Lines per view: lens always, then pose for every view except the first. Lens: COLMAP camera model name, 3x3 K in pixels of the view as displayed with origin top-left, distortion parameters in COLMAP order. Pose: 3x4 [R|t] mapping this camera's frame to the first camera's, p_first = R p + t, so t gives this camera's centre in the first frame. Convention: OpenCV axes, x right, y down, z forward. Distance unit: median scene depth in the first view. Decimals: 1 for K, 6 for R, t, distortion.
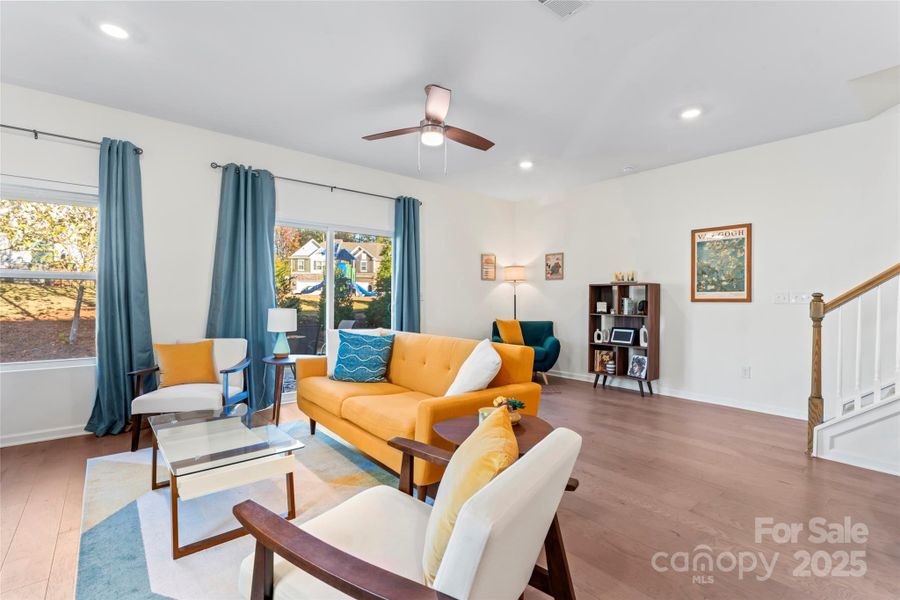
lens RADIAL K [[416.5, 0, 448.8], [0, 416.5, 300.5], [0, 0, 1]] dist [-0.000275, -0.001529]
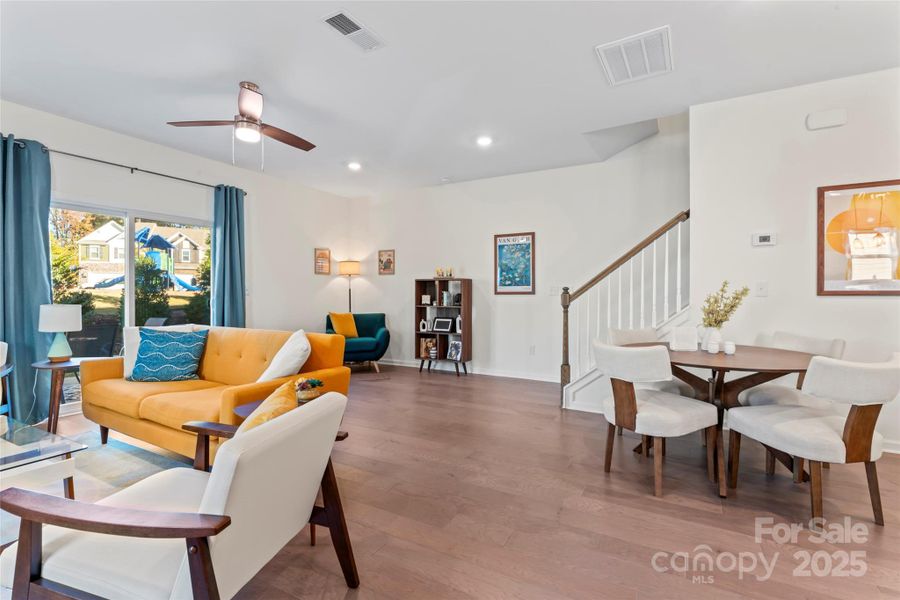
lens RADIAL K [[416.5, 0, 458.2], [0, 416.5, 294.4], [0, 0, 1]] dist [-0.000275, -0.001529]
pose [[0.930561, -0.005689, 0.366092, 0.040547], [0.005734, 0.999983, 0.000963, 0.001352], [-0.366091, 0.001203, 0.930578, -0.083008]]
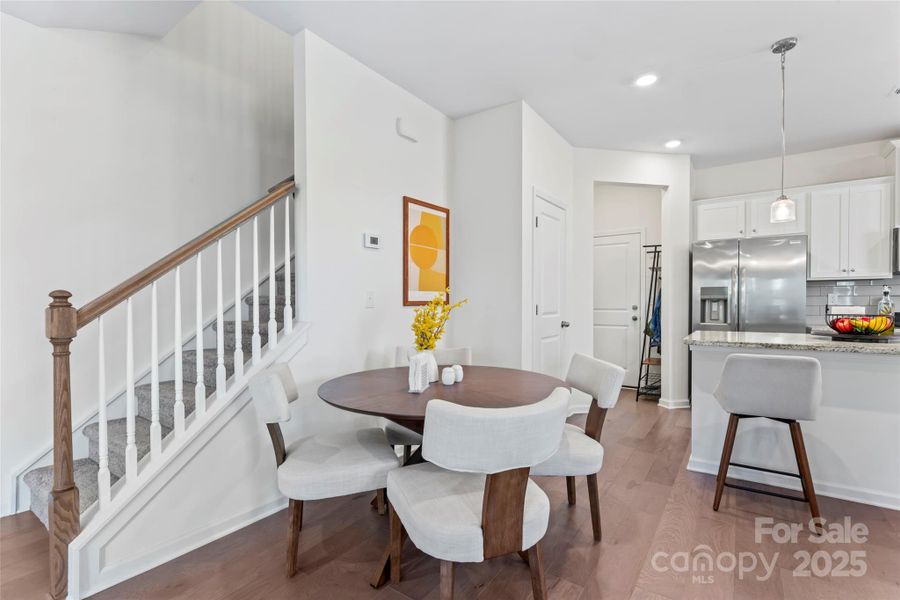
lens RADIAL K [[416.5, 0, 443.8], [0, 416.5, 307.5], [0, 0, 1]] dist [-0.000275, -0.001529]
pose [[-0.252884, -0.014892, 0.967382, 0.162441], [0.008820, 0.999805, 0.017696, -0.001182], [-0.967456, 0.013008, -0.252703, 0.421143]]
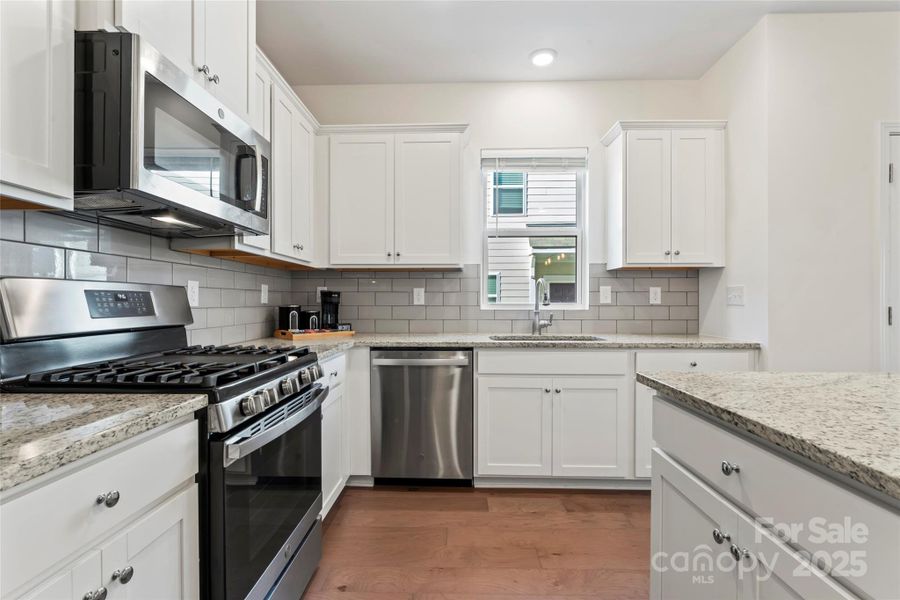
lens RADIAL K [[416.5, 0, 451.5], [0, 416.5, 307.6], [0, 0, 1]] dist [-0.000275, -0.001529]
pose [[-0.653517, 0.002147, -0.756909, 0.748866], [-0.008067, 0.999919, 0.009802, 0.011733], [0.756869, 0.012512, -0.653447, -0.330048]]
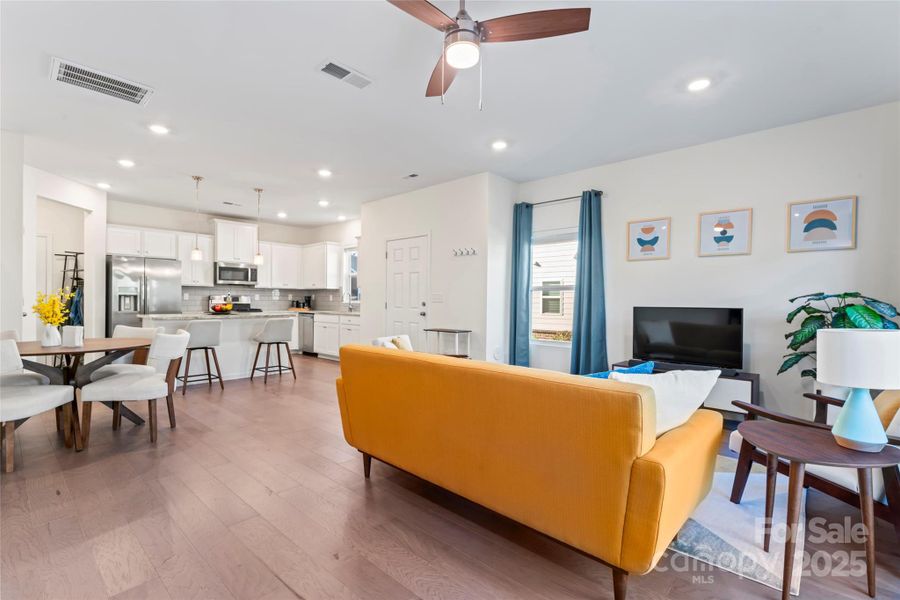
lens RADIAL K [[414.5, 0, 454.5], [0, 414.5, 306.9], [0, 0, 1]] dist [-0.011573, 0.000636]
pose [[-0.989085, -0.012552, -0.146810, 0.036030], [-0.015772, 0.999659, 0.020789, -0.004810], [0.146499, 0.022878, -0.988946, 1.086003]]
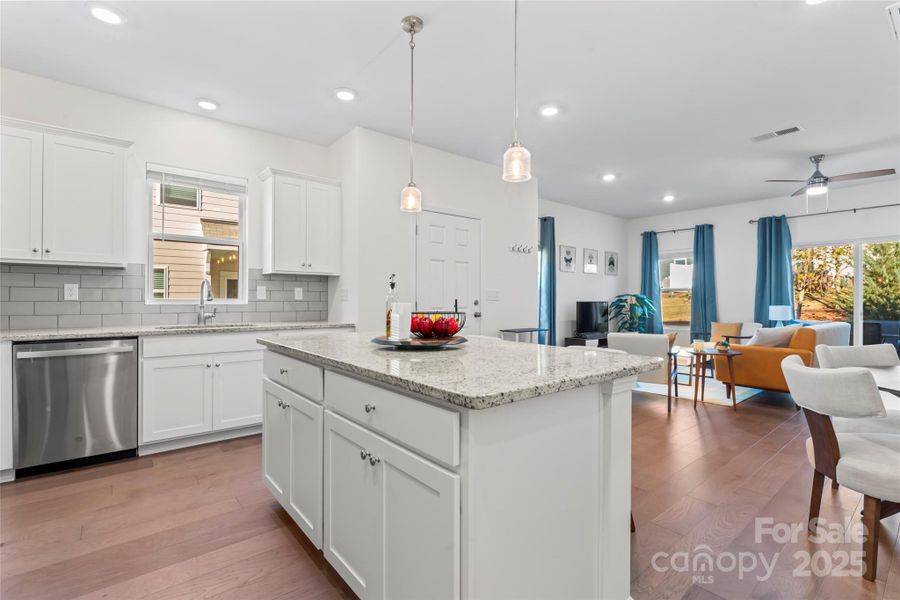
lens RADIAL K [[416.5, 0, 445.5], [0, 416.5, 297.8], [0, 0, 1]] dist [-0.000275, -0.001529]
pose [[-0.010079, -0.011966, -0.999878, 0.940973], [-0.007320, 0.999902, -0.011892, 0.013776], [0.999922, 0.007199, -0.010165, -0.194532]]
